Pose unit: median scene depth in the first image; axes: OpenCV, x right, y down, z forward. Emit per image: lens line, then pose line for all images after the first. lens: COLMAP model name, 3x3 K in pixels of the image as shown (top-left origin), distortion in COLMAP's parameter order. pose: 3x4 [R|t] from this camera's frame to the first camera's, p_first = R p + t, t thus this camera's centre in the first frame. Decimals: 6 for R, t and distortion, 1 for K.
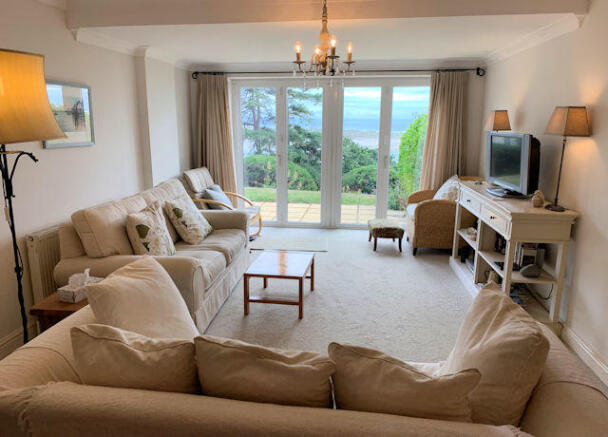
lens RADIAL K [[454.3, 0, 304.0], [0, 454.3, 218.5], [0, 0, 1]] dist [0.005505, -0.009810]
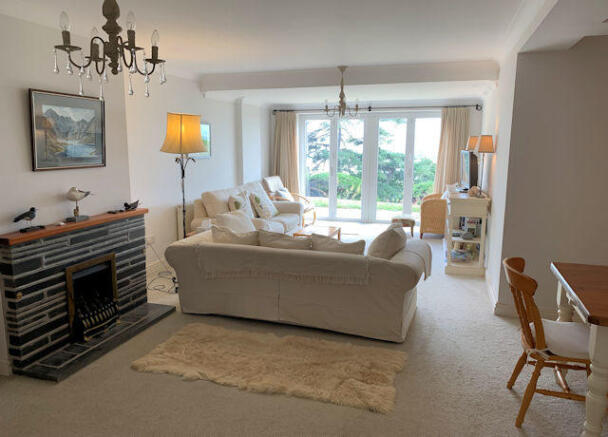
lens RADIAL K [[454.3, 0, 304.0], [0, 454.3, 218.5], [0, 0, 1]] dist [0.005505, -0.009810]
pose [[0.983206, 0.026316, -0.180594, 0.138520], [-0.034472, 0.998515, -0.042173, 0.088828], [0.179216, 0.047691, 0.982653, -0.433061]]
